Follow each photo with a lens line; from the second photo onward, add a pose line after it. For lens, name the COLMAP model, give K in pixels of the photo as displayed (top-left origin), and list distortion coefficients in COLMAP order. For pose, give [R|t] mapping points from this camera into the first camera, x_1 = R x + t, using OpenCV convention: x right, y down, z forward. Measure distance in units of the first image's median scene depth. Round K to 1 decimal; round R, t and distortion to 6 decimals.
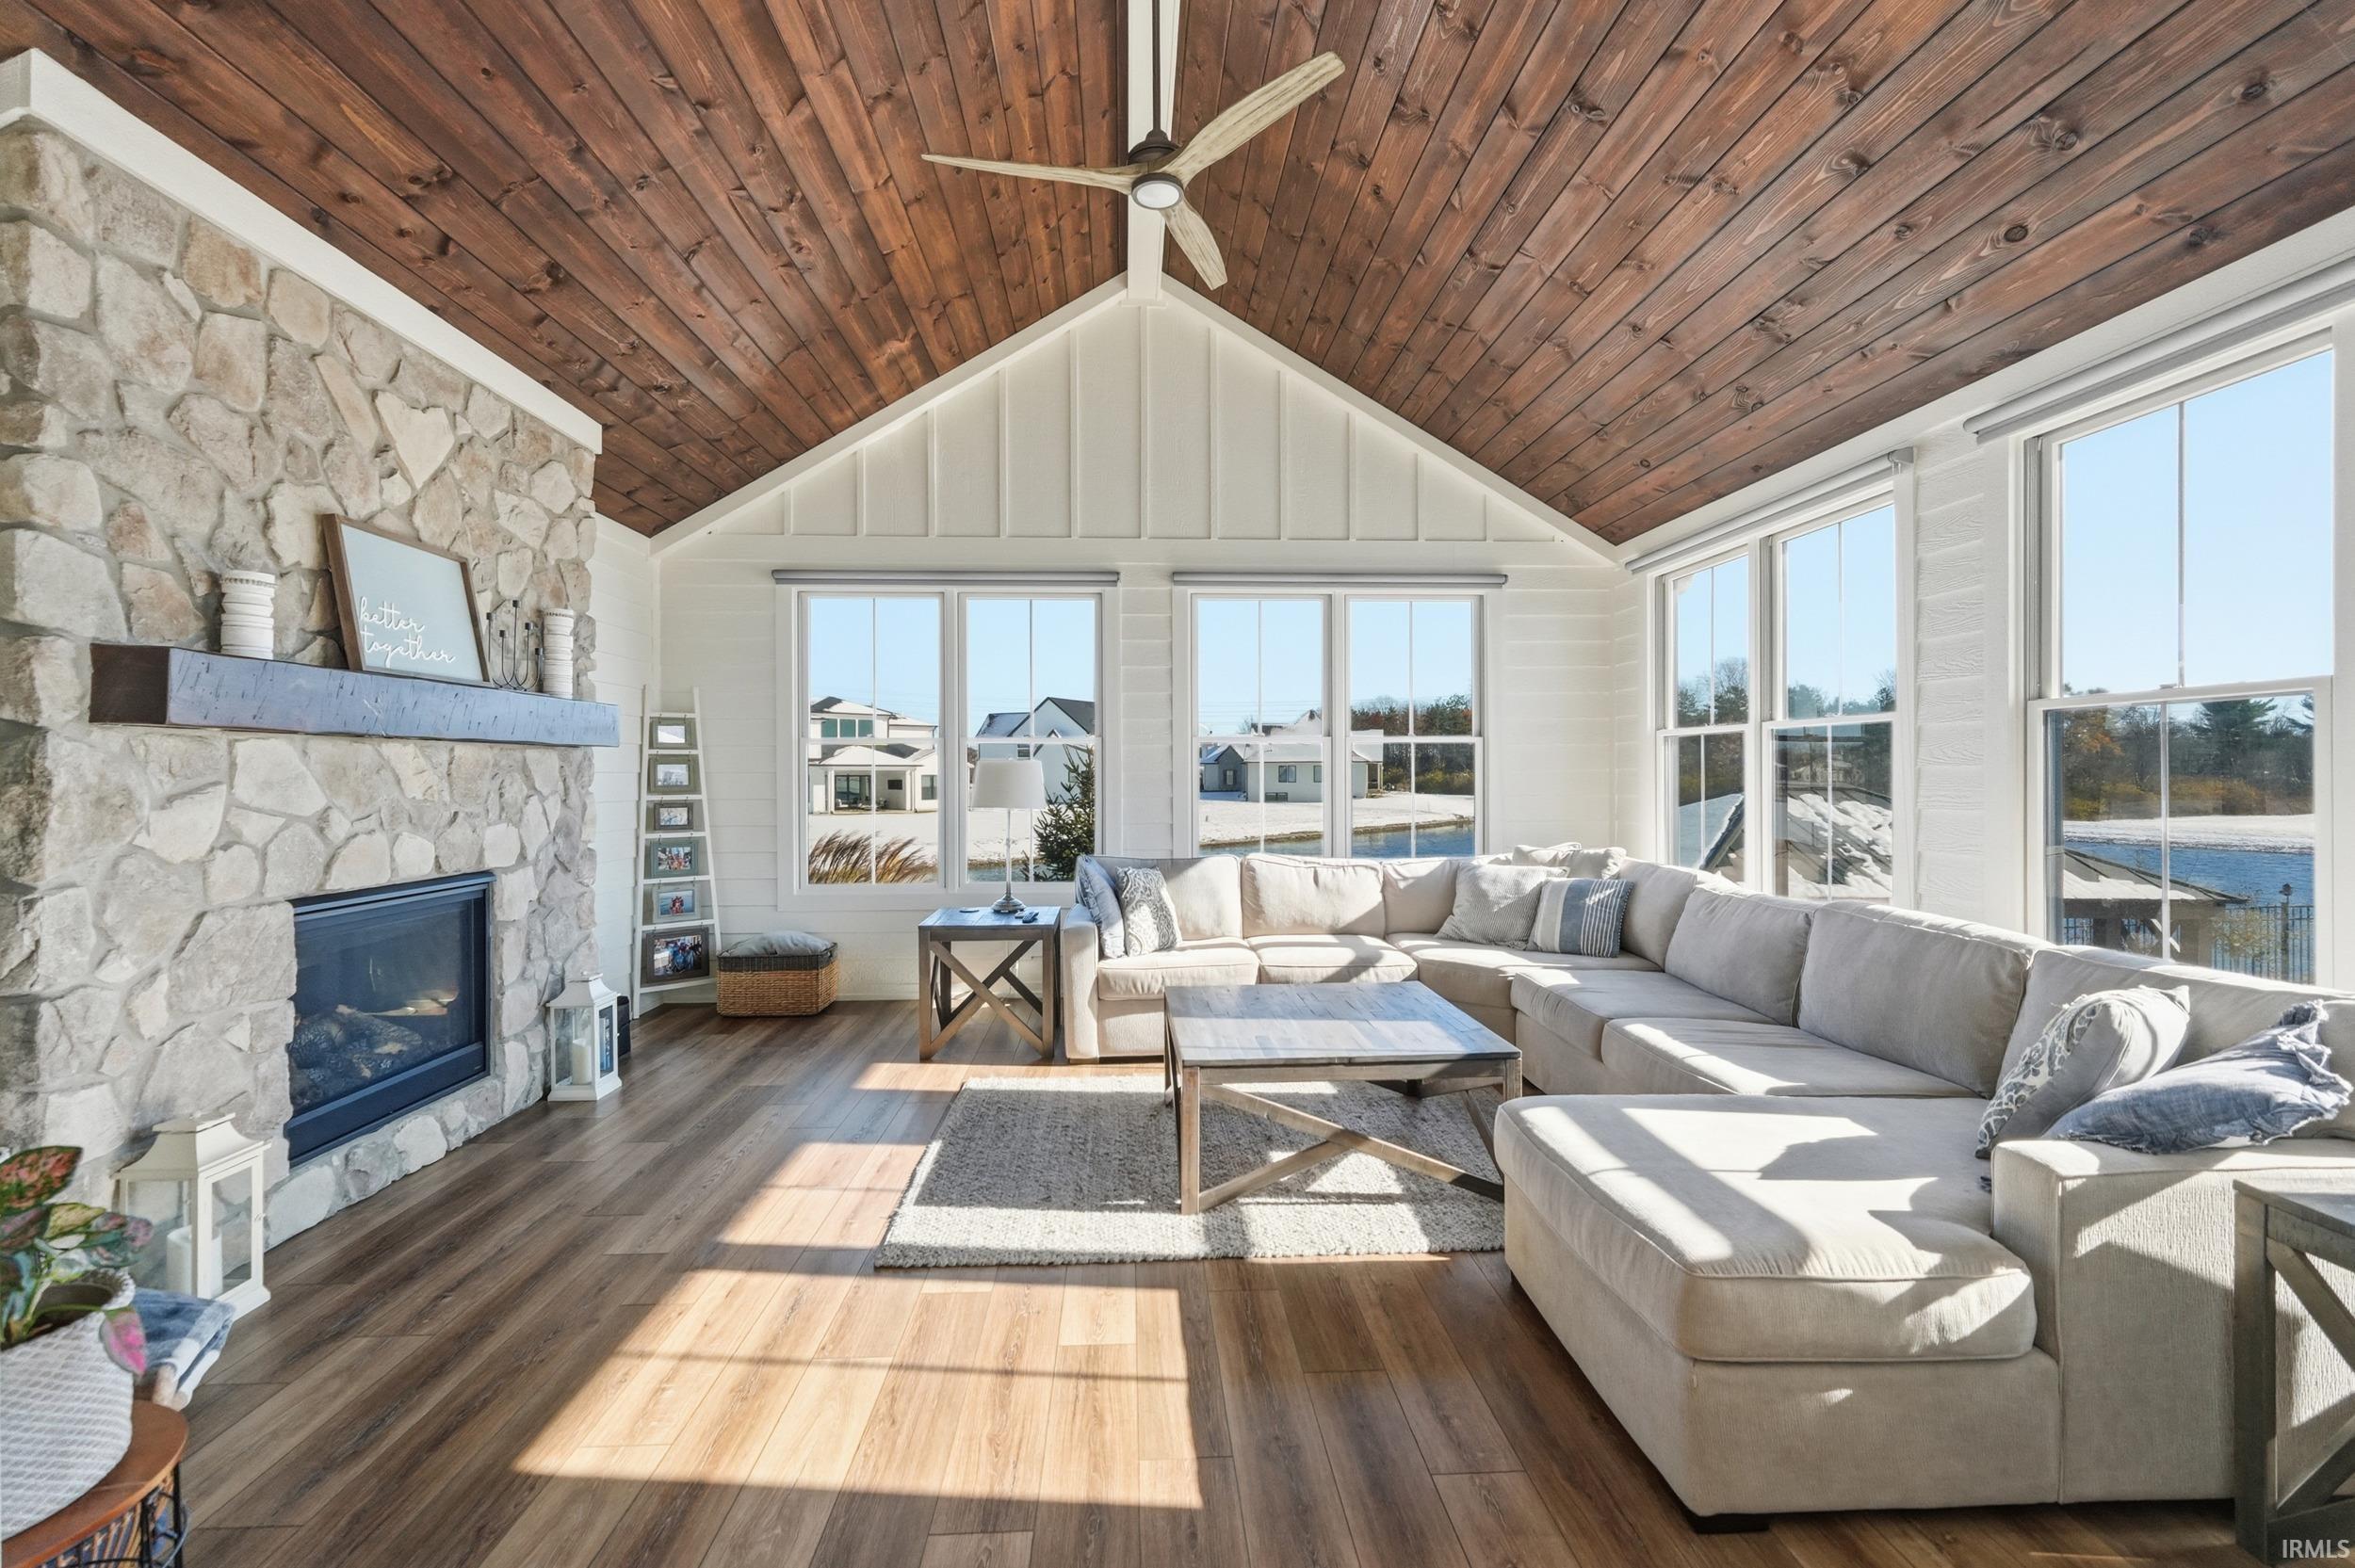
lens RADIAL K [[997.1, 0, 1179.1], [0, 997.1, 778.6], [0, 0, 1]] dist [-0.000751, -0.000082]
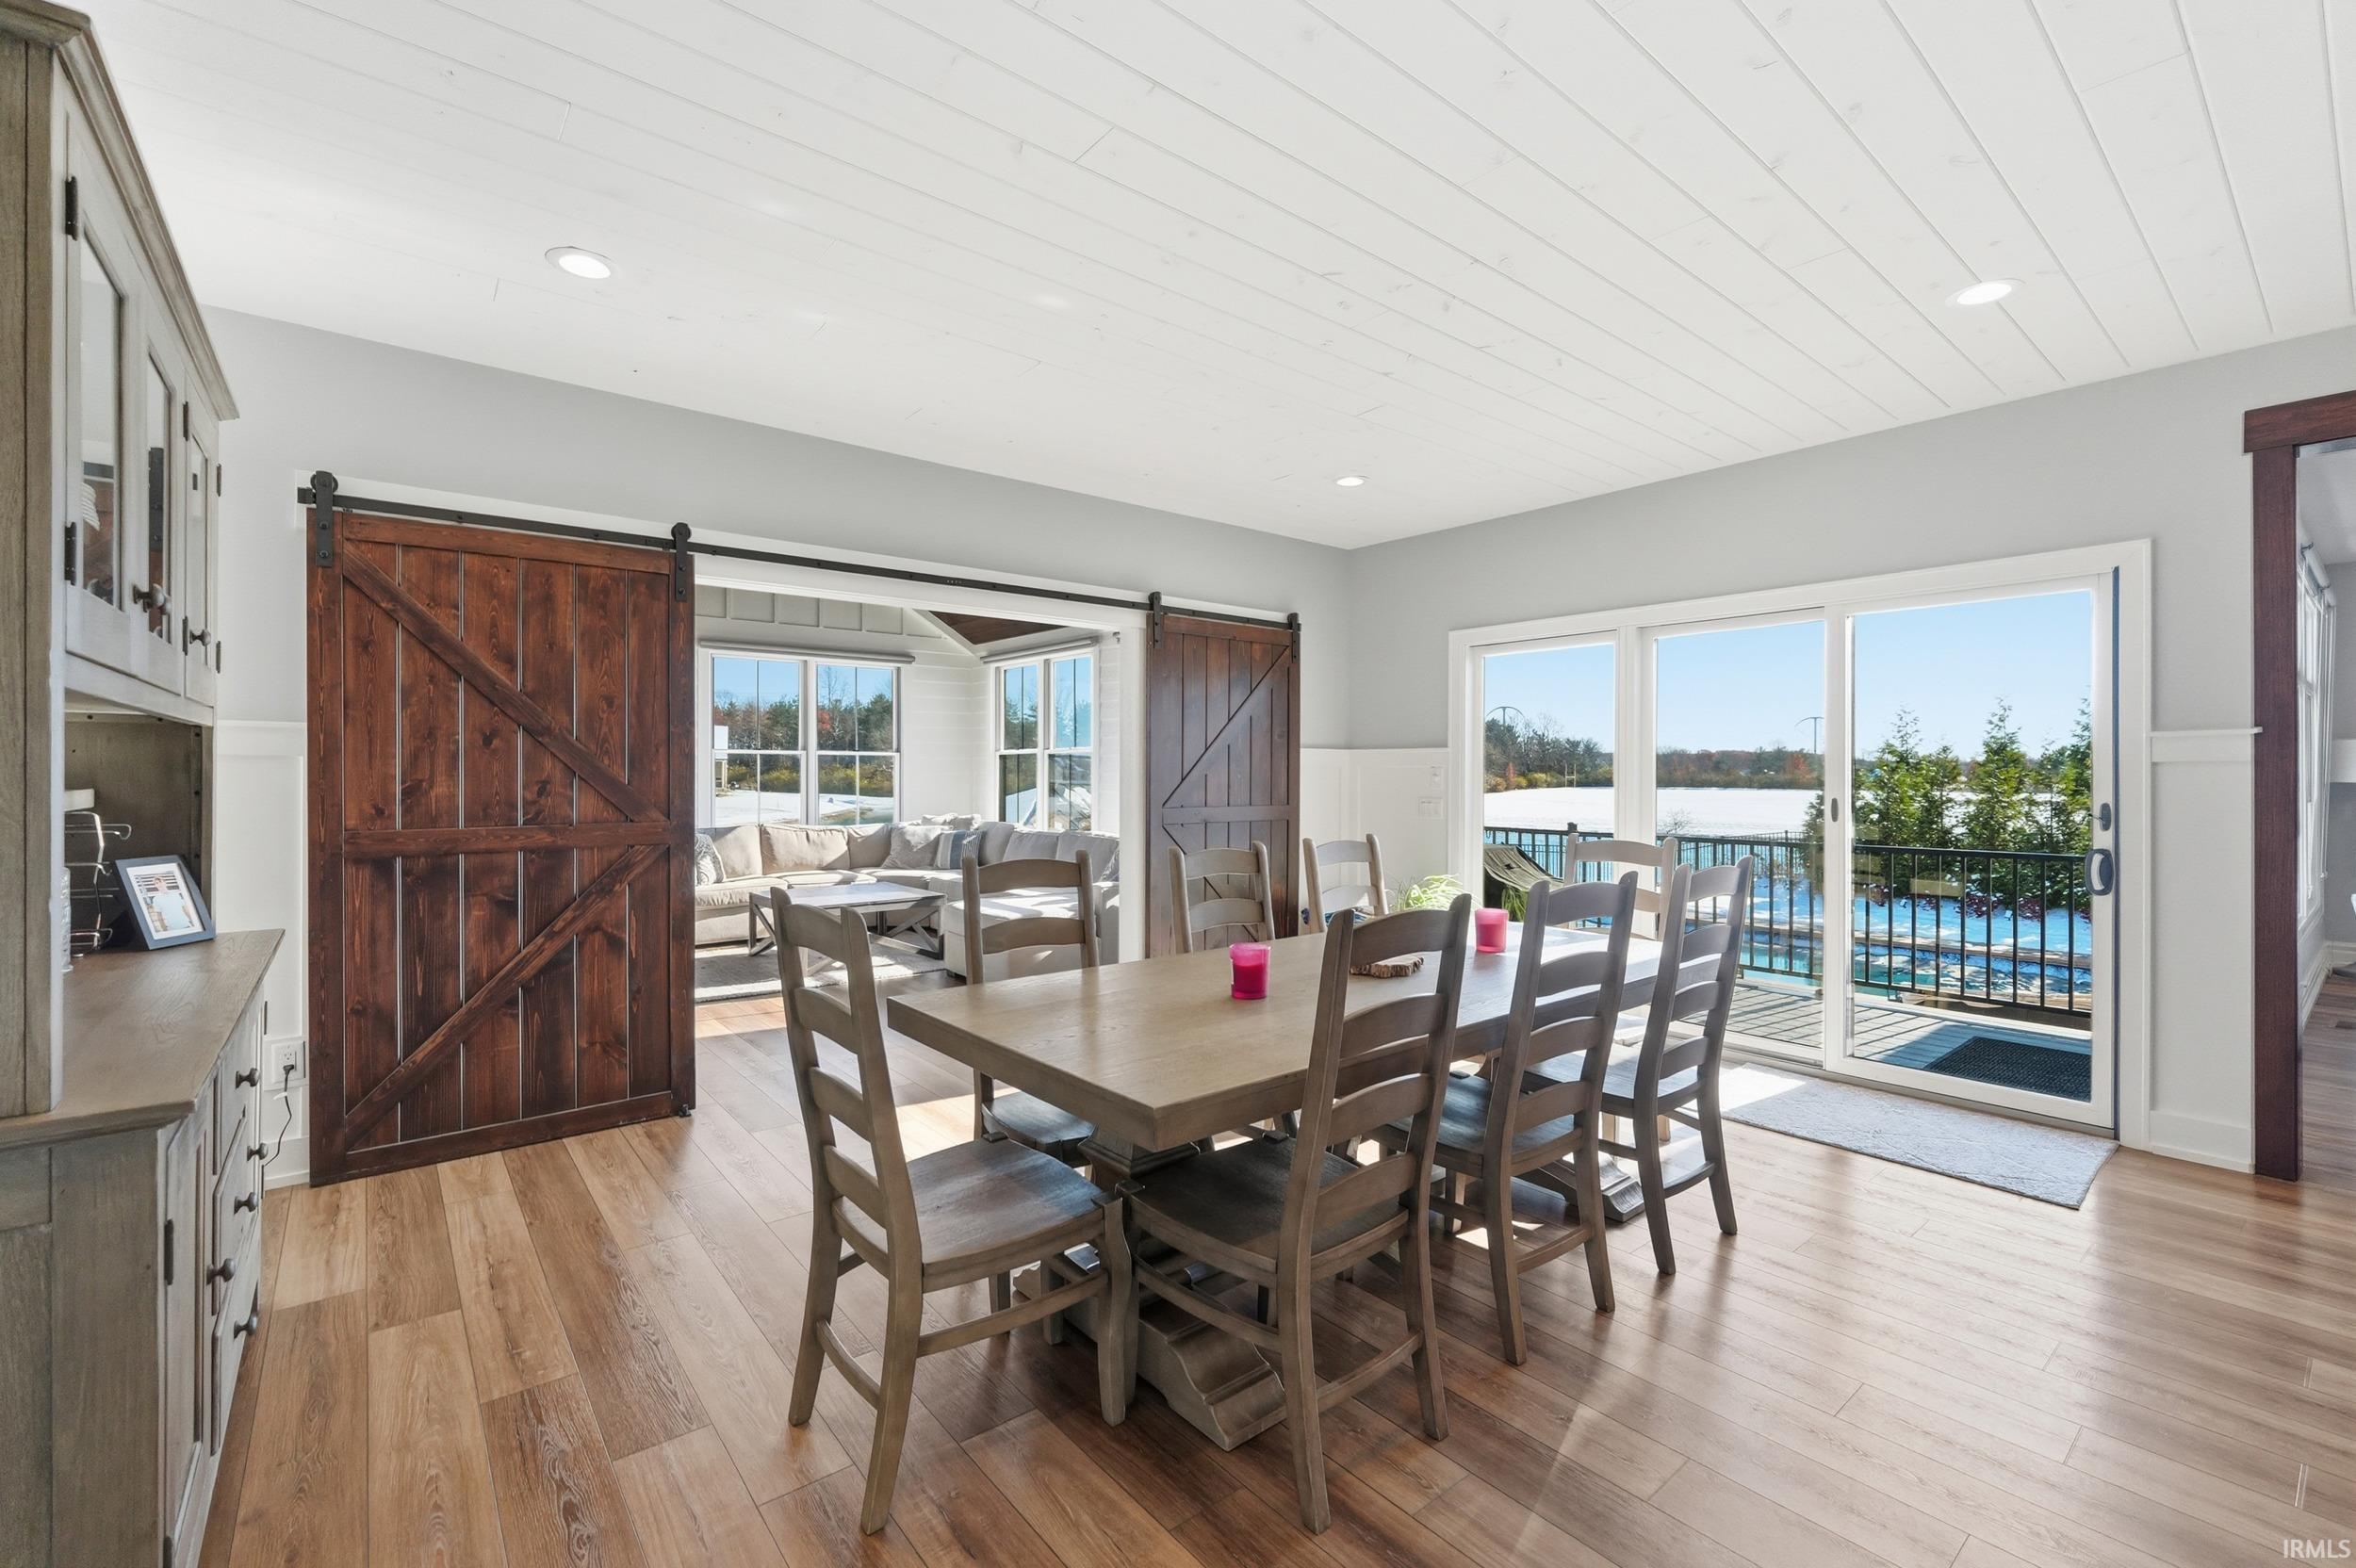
lens RADIAL K [[997.6, 0, 1175.6], [0, 997.6, 775.9], [0, 0, 1]] dist [-0.000751, -0.000082]
pose [[0.808024, 0.002826, 0.589143, -0.361232], [-0.001855, 0.999996, -0.002253, 0.000544], [-0.589147, 0.000727, 0.808025, -0.731236]]
